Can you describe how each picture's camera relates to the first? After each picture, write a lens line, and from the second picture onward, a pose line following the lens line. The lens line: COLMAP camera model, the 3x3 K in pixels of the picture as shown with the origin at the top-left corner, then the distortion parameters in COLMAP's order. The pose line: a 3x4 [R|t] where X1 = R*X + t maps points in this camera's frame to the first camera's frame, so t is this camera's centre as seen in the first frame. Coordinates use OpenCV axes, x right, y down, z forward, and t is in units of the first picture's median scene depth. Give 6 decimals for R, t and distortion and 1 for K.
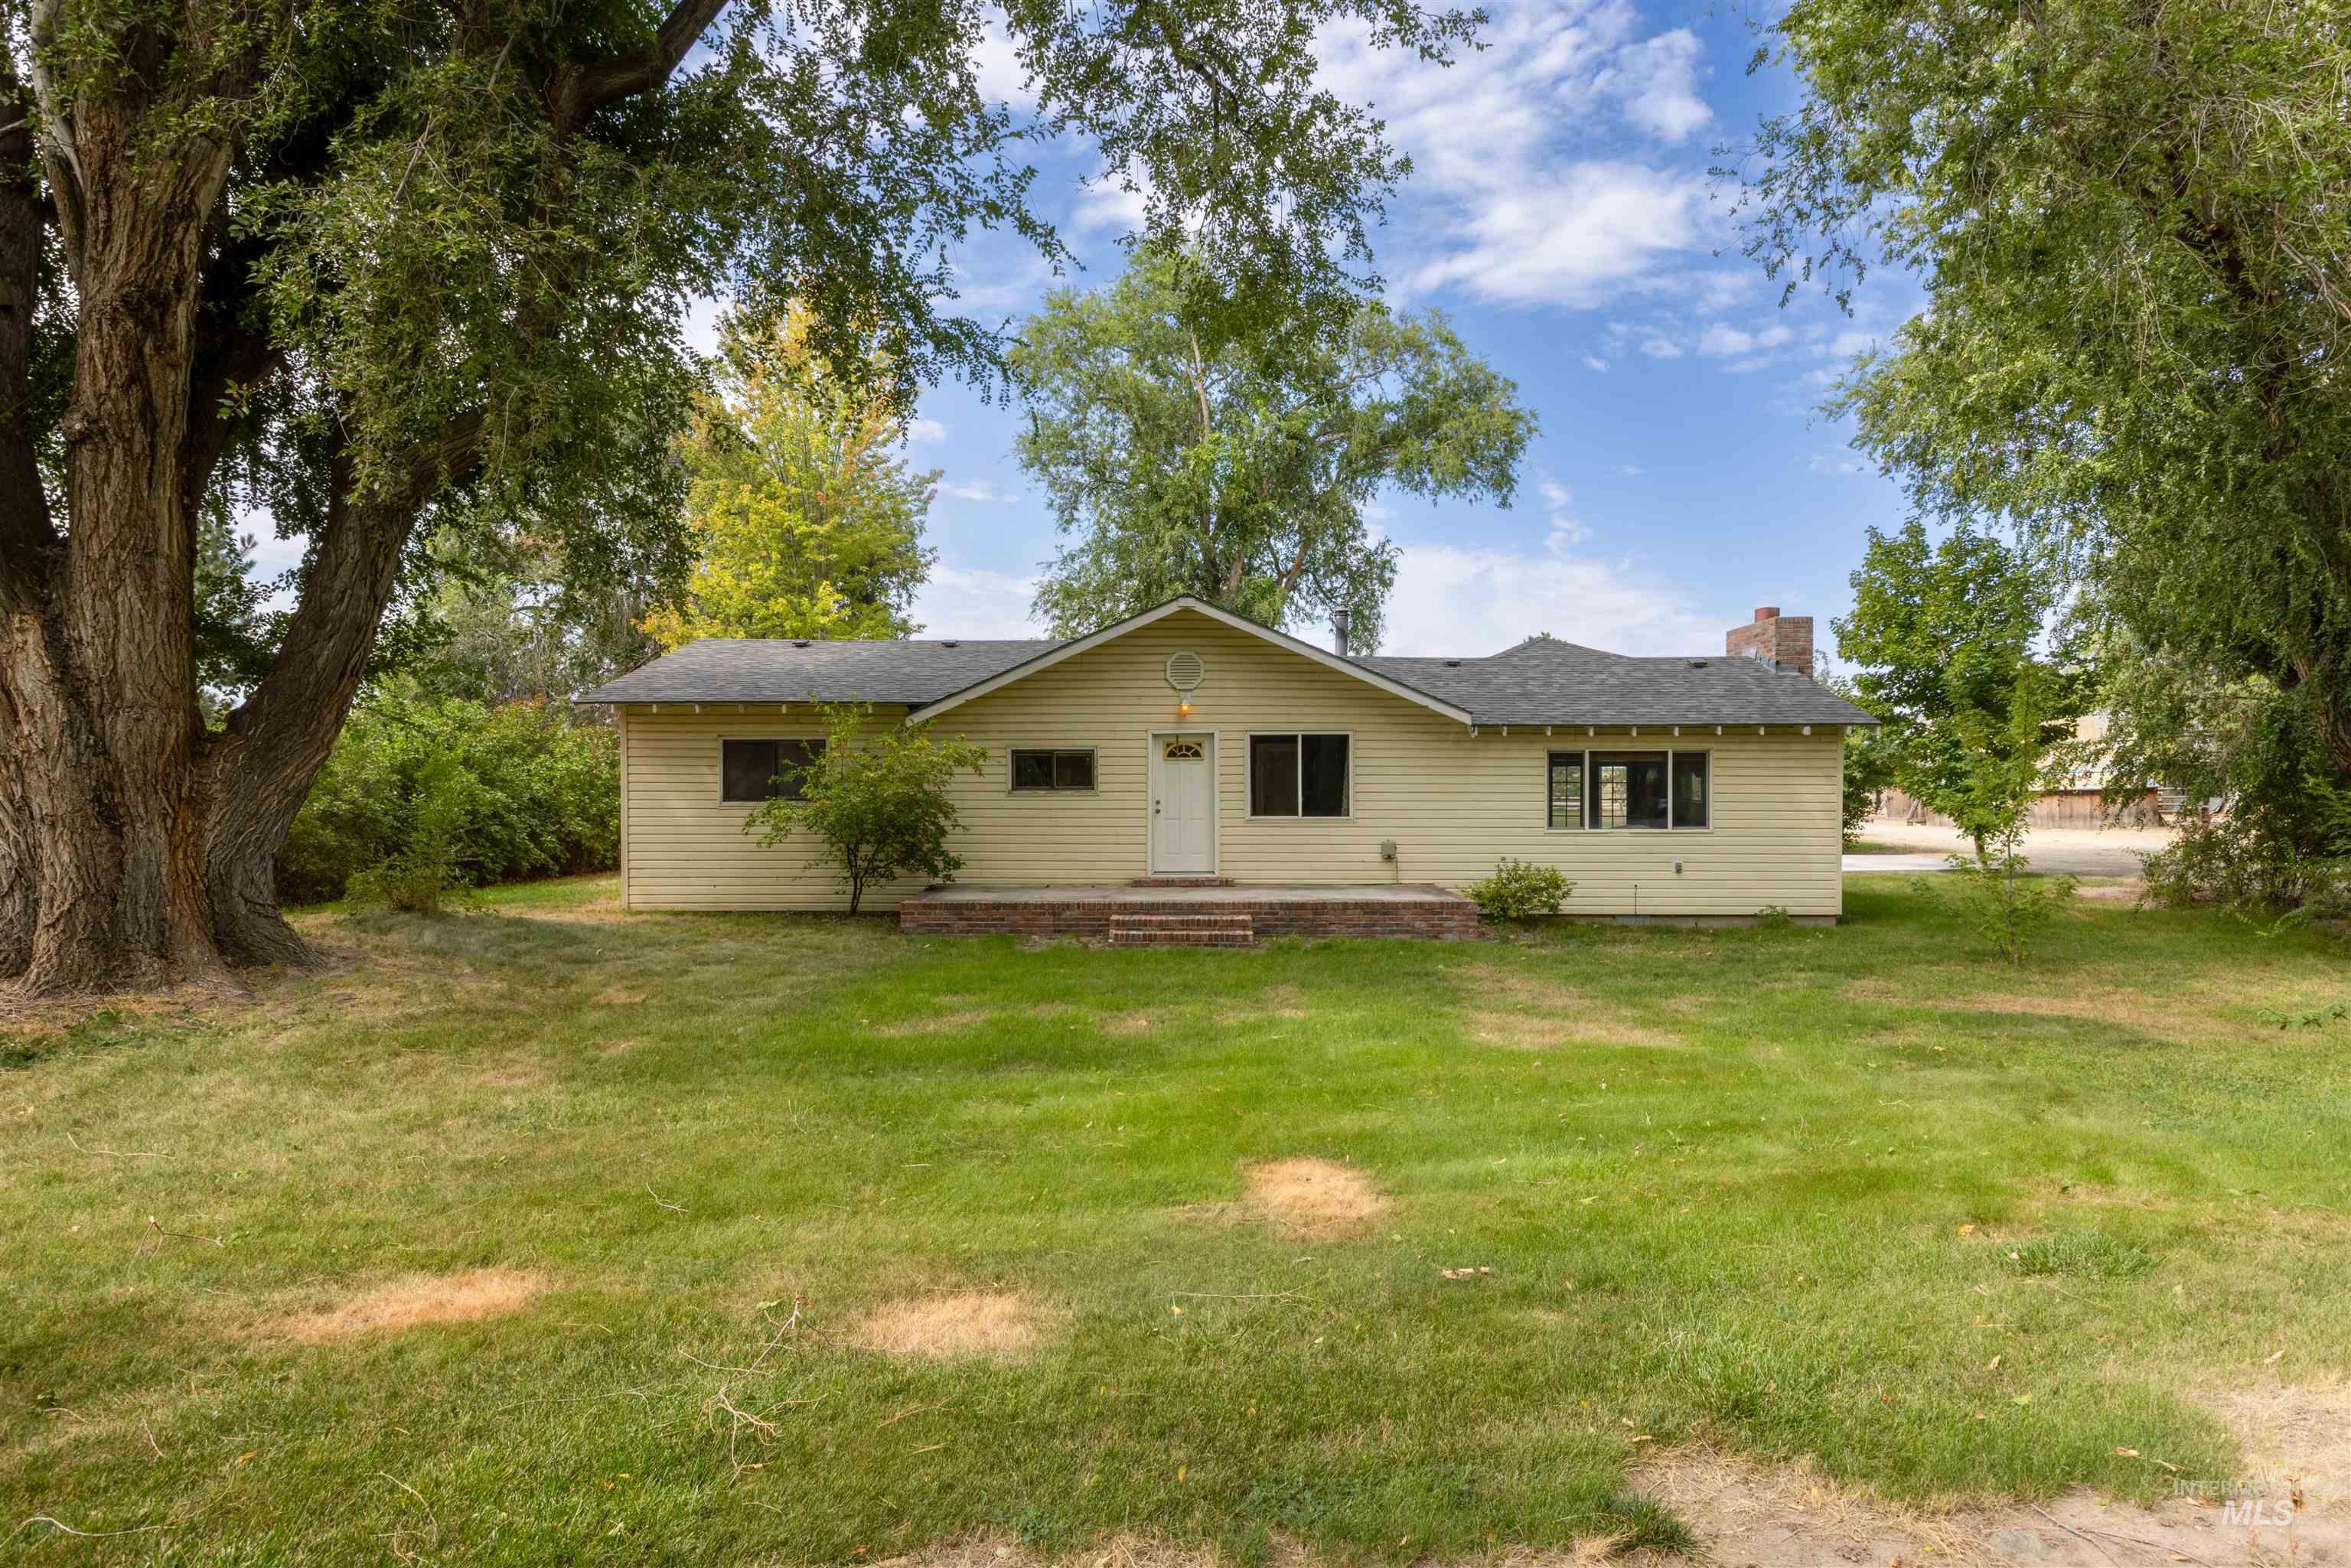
lens RADIAL K [[1364.9, 0, 1175.5], [0, 1364.9, 784.0], [0, 0, 1]] dist [0.003647, 0.001200]
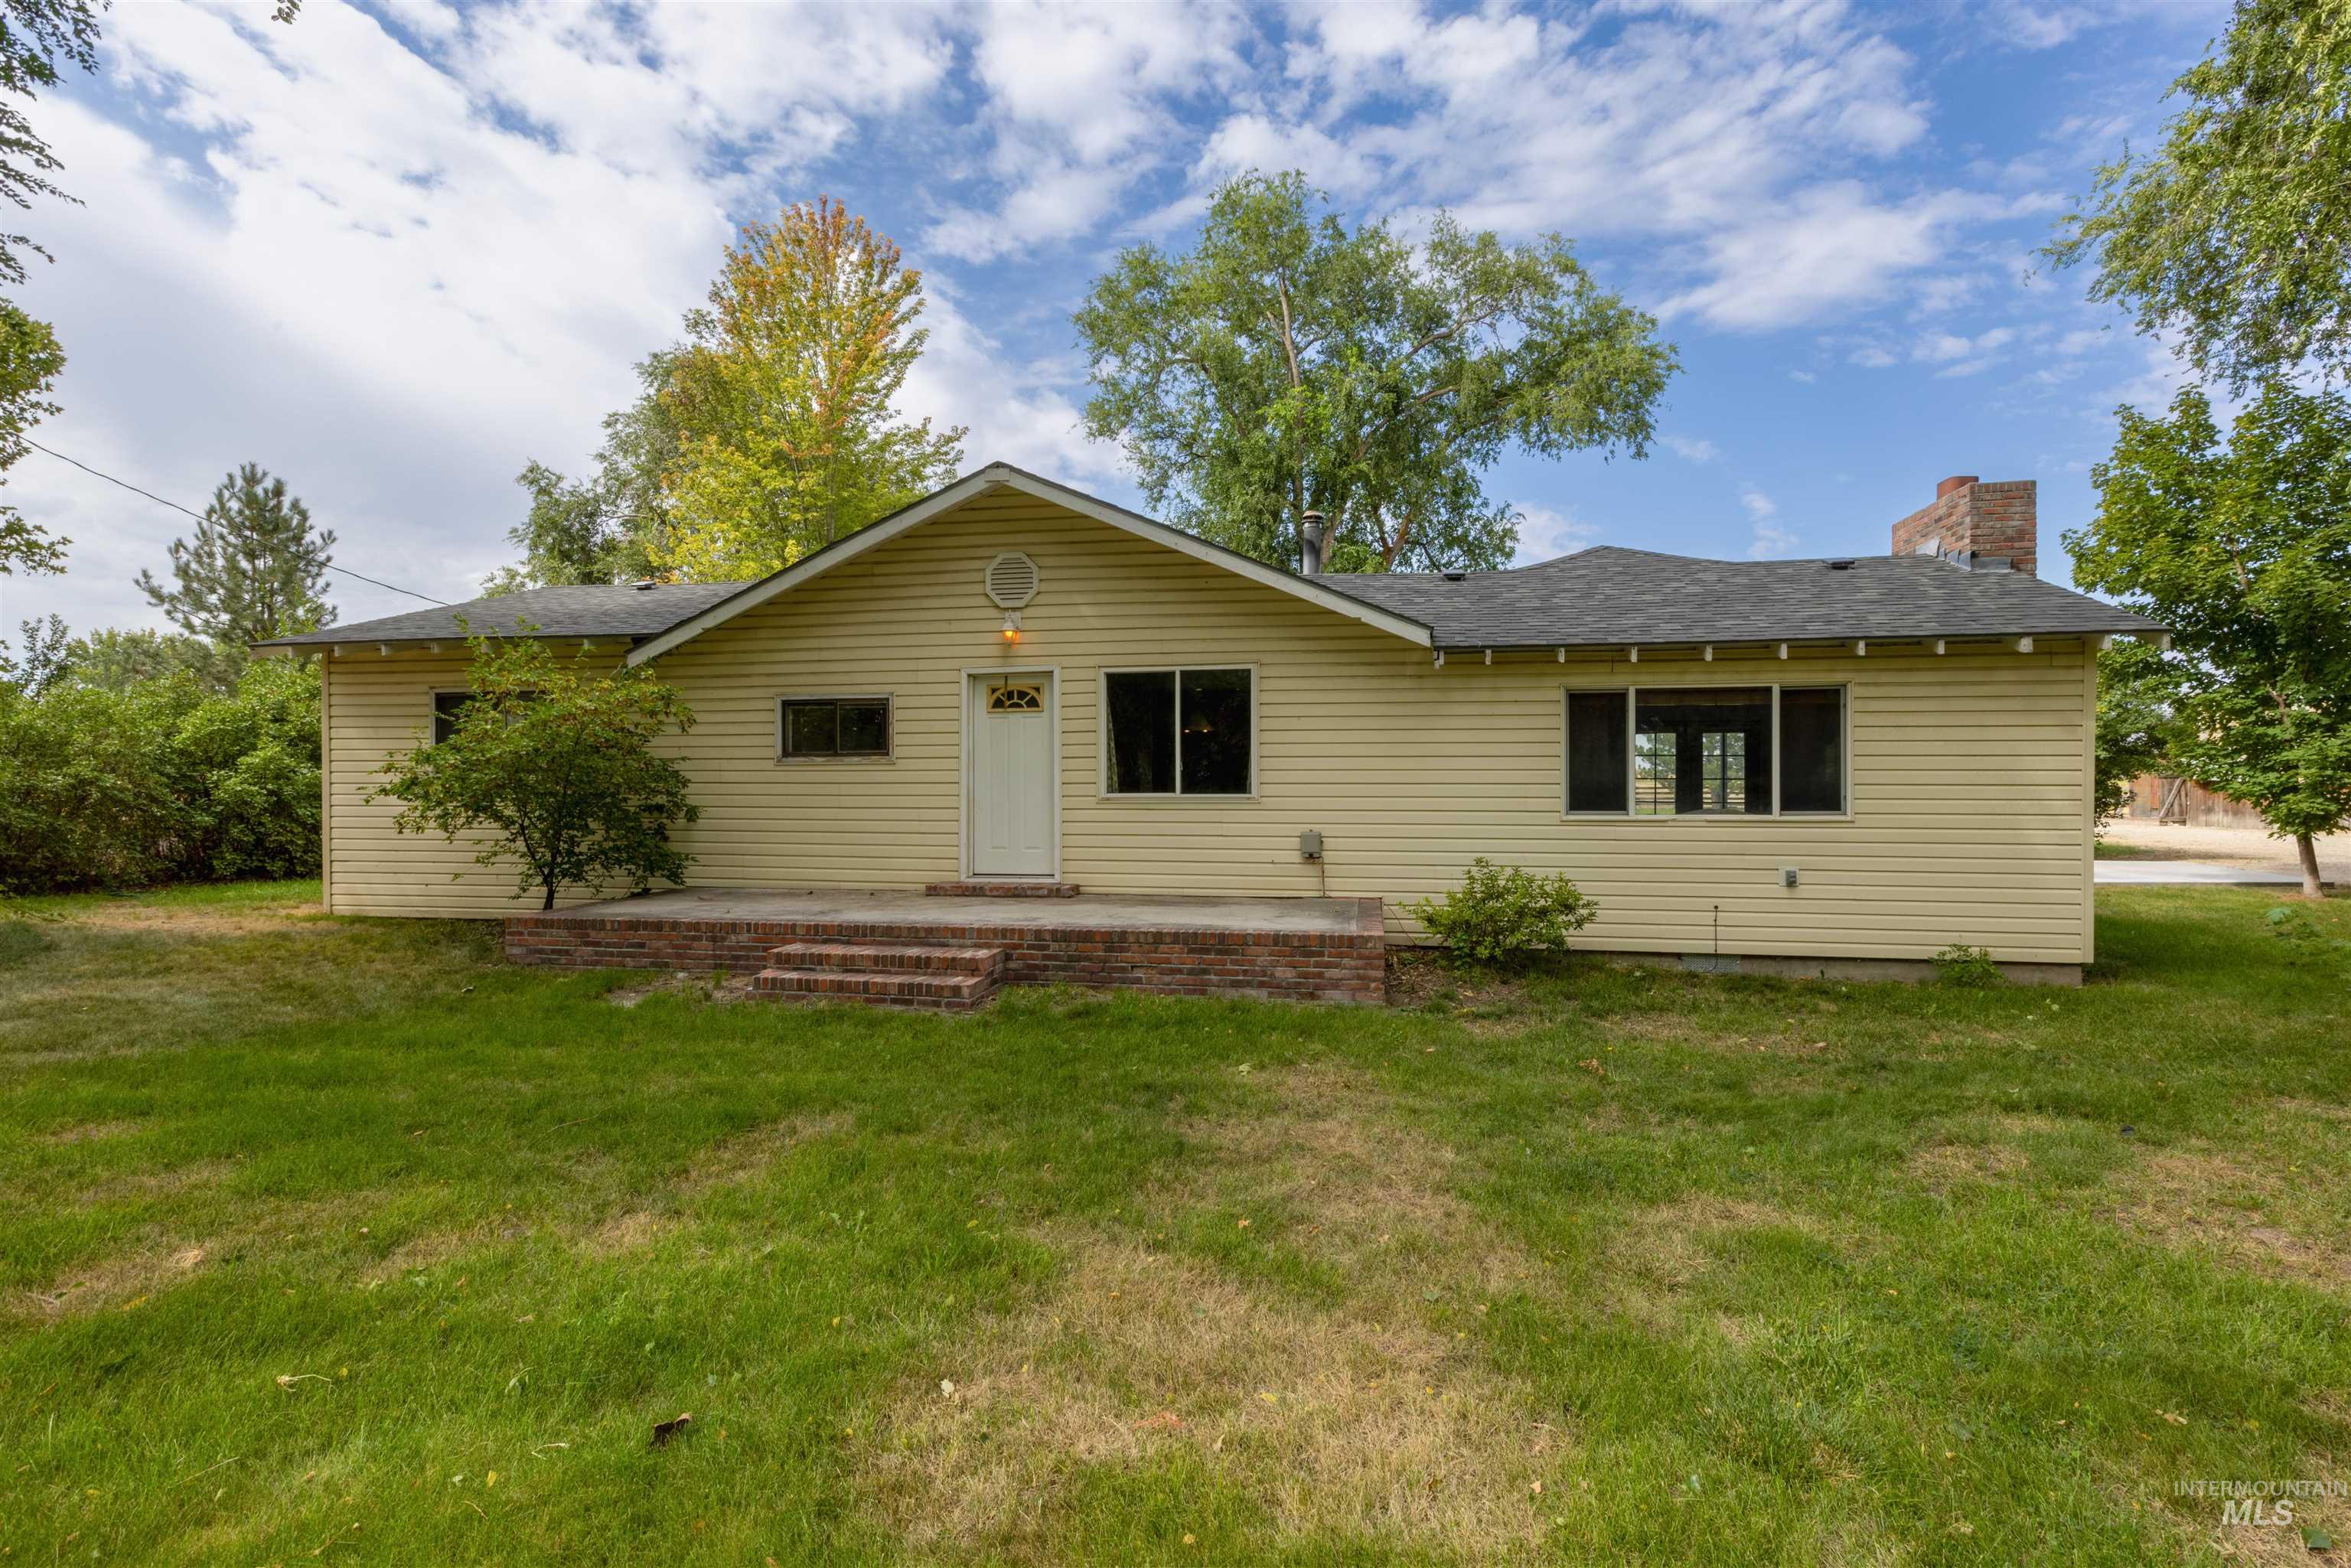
lens RADIAL K [[1150.5, 0, 1200.1], [0, 1150.5, 785.9], [0, 0, 1]] dist [-0.003112, -0.001145]
pose [[0.981841, -0.000653, -0.189706, 0.202944], [-0.000377, 0.999985, -0.005392, 0.022363], [0.189707, 0.005366, 0.981826, 0.439033]]
